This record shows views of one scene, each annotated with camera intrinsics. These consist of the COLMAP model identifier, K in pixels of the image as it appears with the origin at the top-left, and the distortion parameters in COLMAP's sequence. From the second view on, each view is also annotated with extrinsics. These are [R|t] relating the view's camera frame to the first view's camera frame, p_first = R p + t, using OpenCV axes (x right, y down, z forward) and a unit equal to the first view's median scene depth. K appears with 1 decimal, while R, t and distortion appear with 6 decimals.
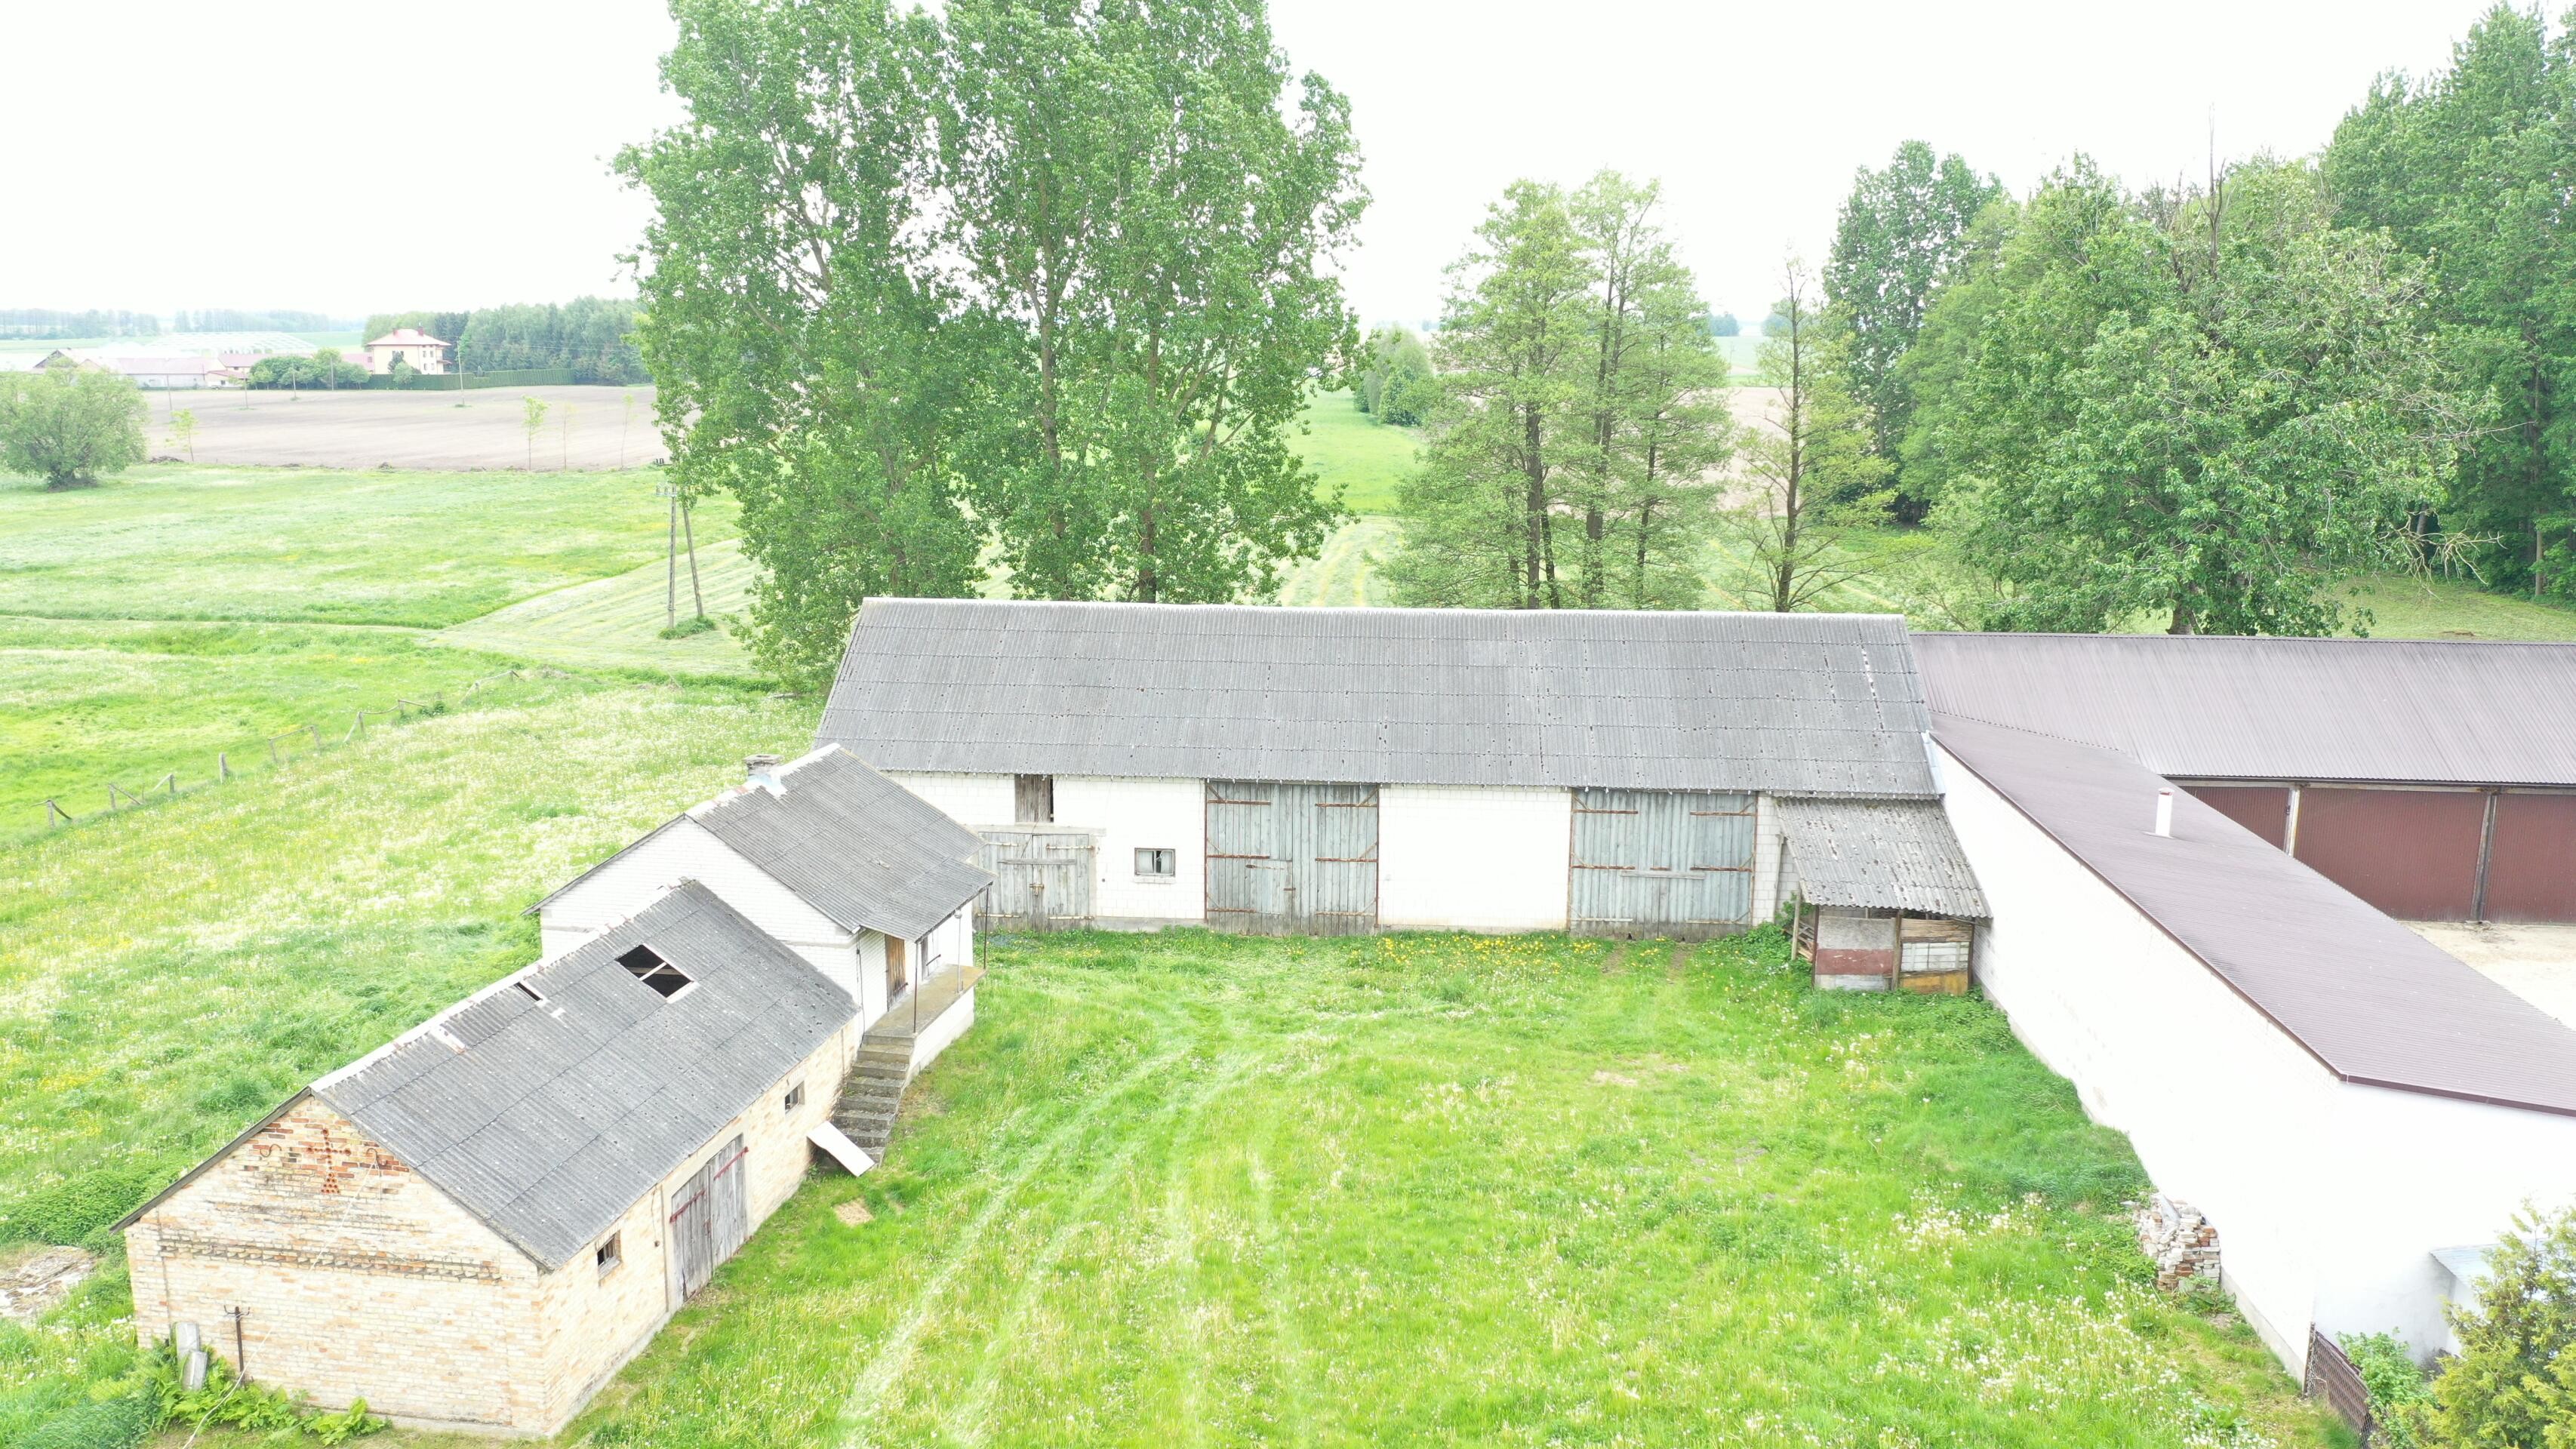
lens RADIAL K [[2022.2, 0, 1288.0], [0, 2022.2, 724.5], [0, 0, 1]] dist [-0.000565, -0.001056]
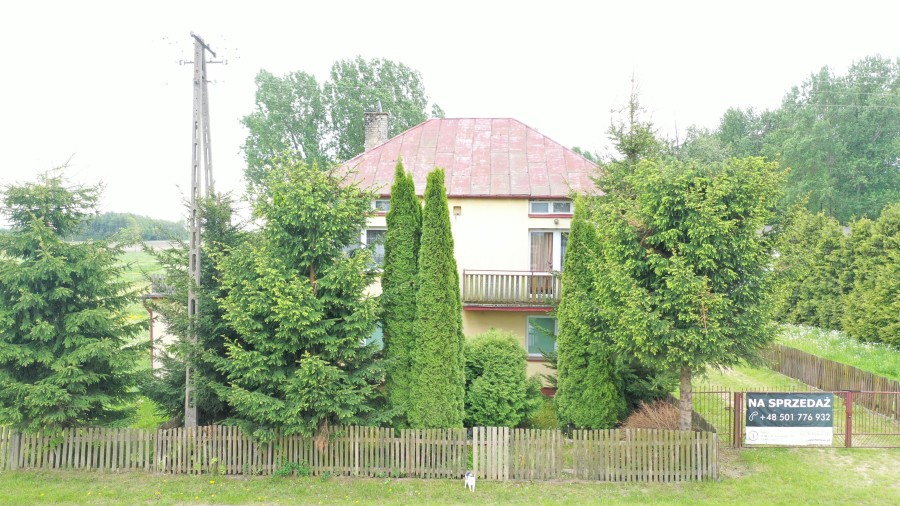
lens RADIAL K [[706.6, 0, 450.0], [0, 706.6, 253.0], [0, 0, 1]] dist [-0.000565, -0.001056]
pose [[0.988581, 0.006373, 0.150557, -0.156743], [0.019595, 0.985187, -0.170361, 0.168473], [-0.149413, 0.171366, 0.973812, -0.215817]]
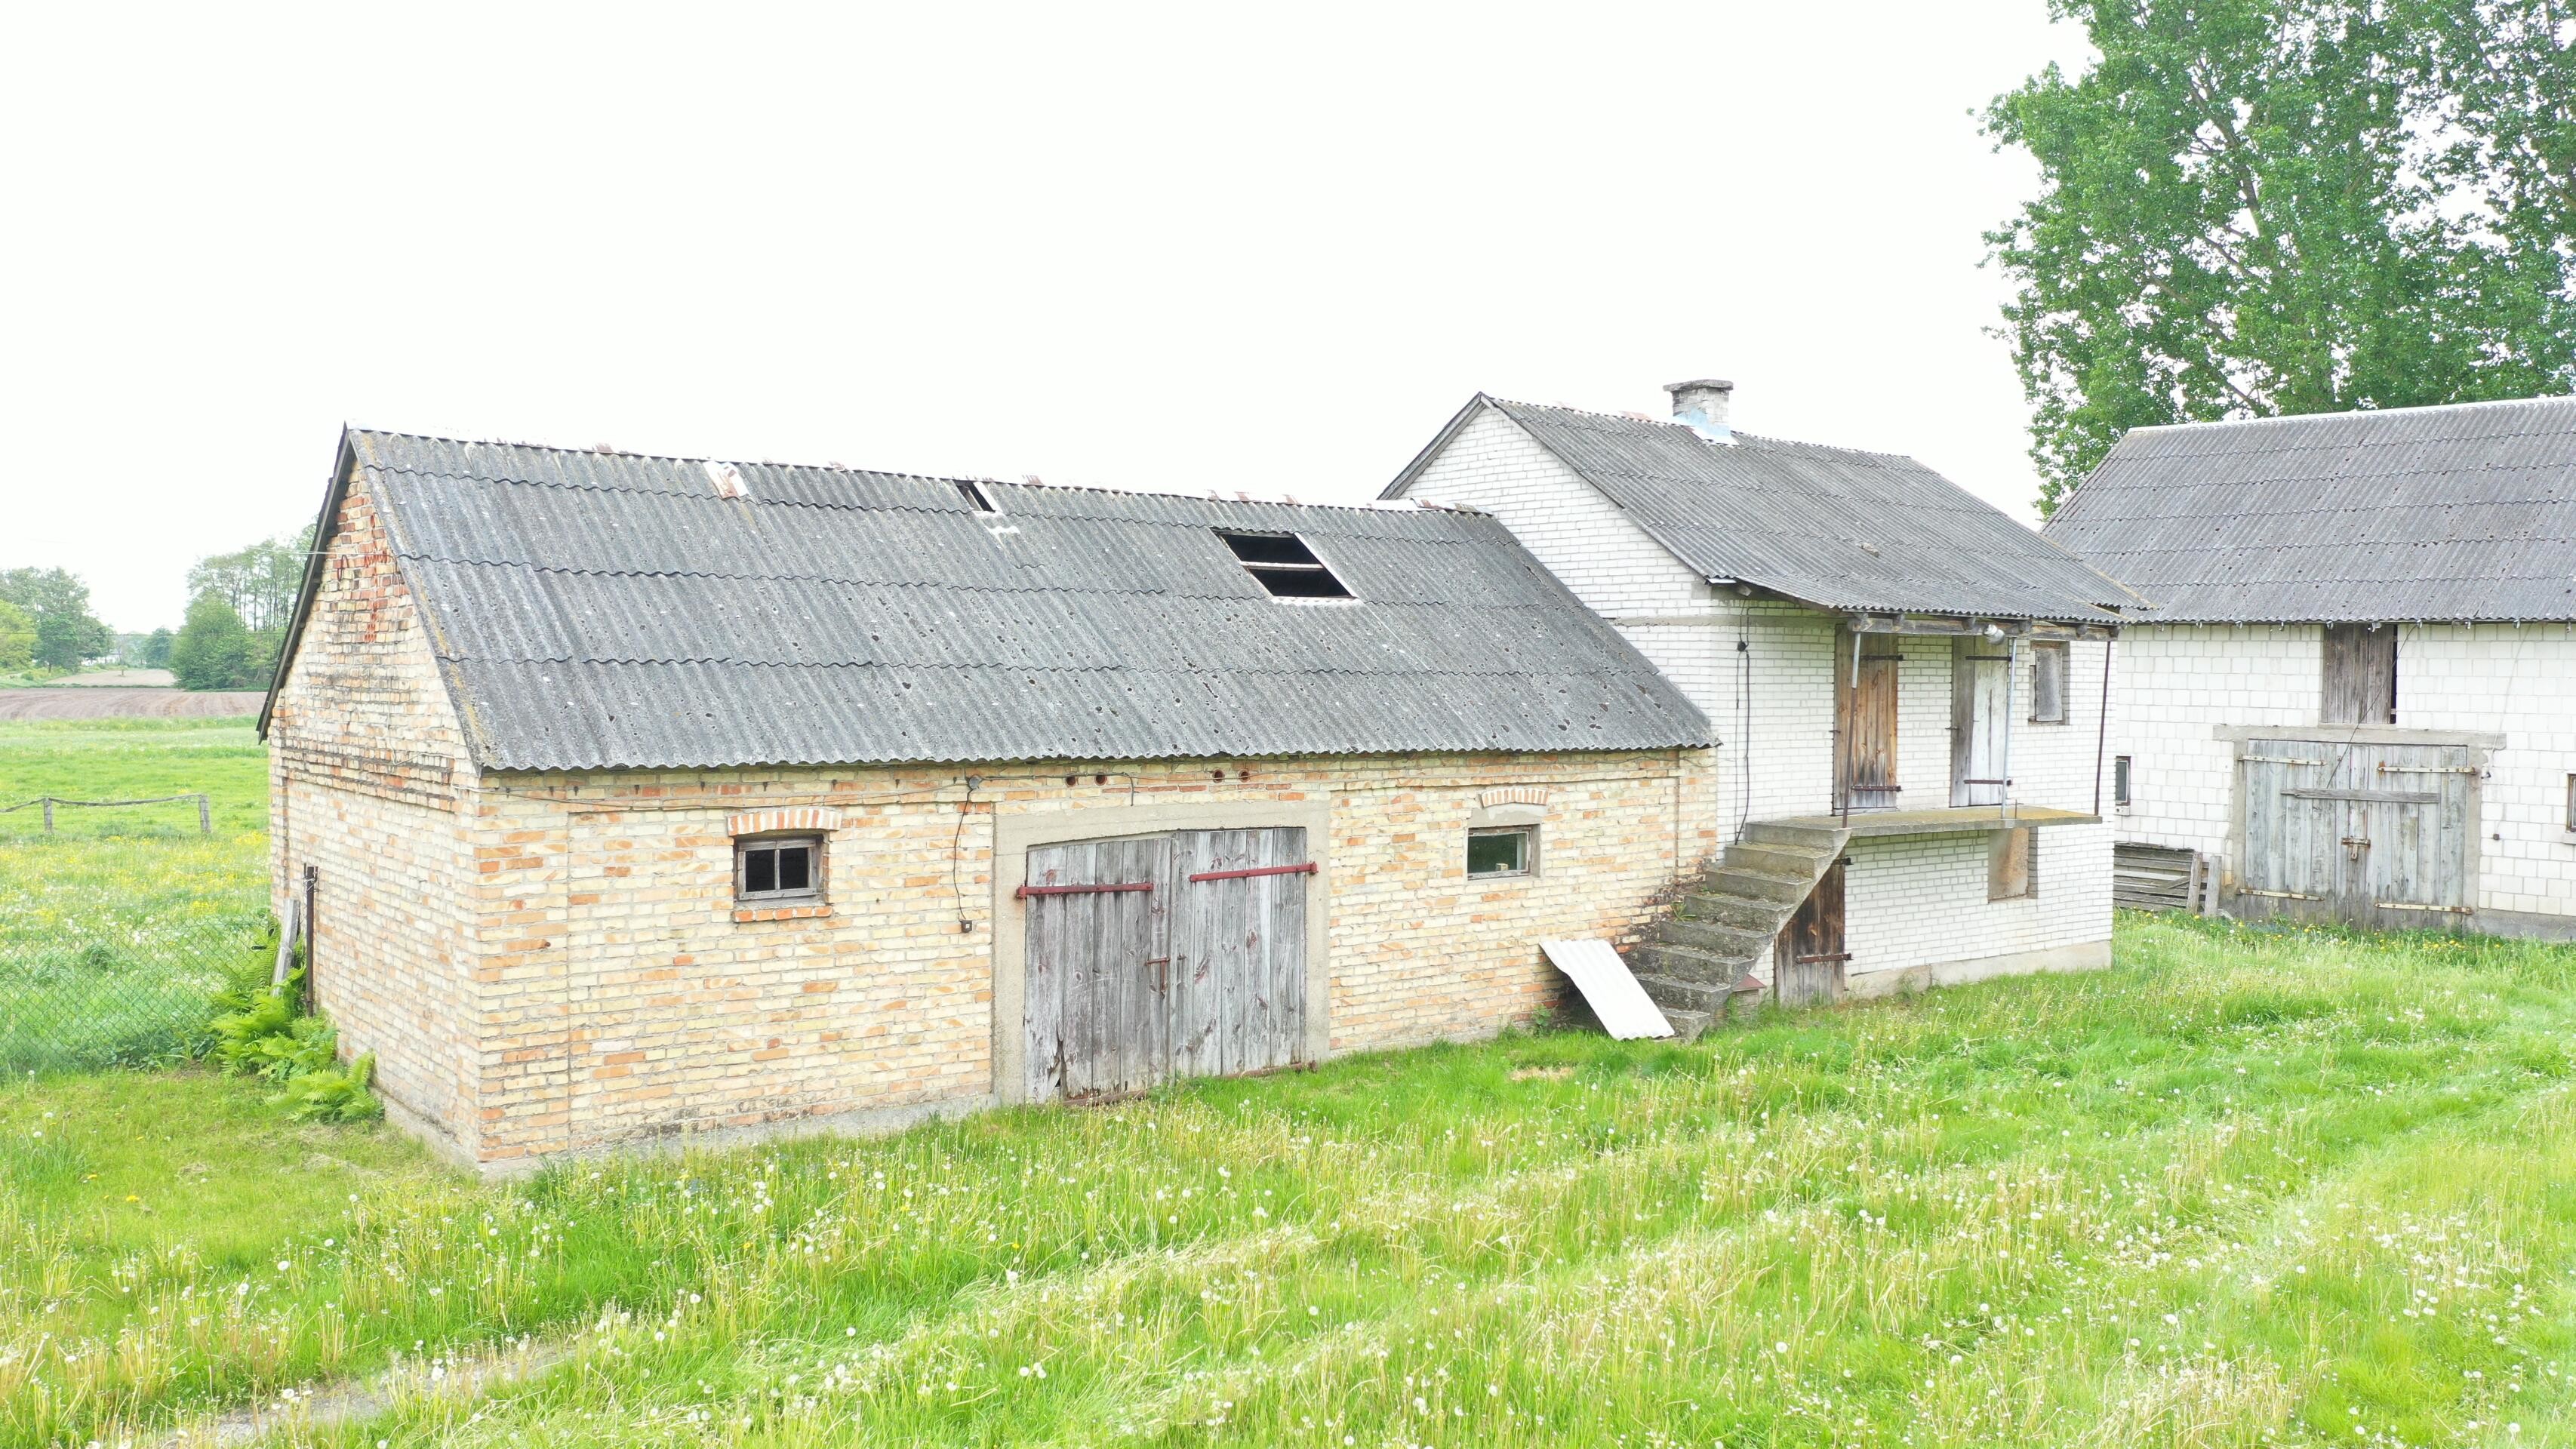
lens RADIAL K [[2022.2, 0, 1288.0], [0, 2022.2, 724.5], [0, 0, 1]] dist [-0.000565, -0.001056]
pose [[0.729704, 0.020045, -0.683469, 0.022729], [-0.137046, 0.983575, -0.117471, 0.097540], [0.669888, 0.179386, 0.720466, 0.269036]]
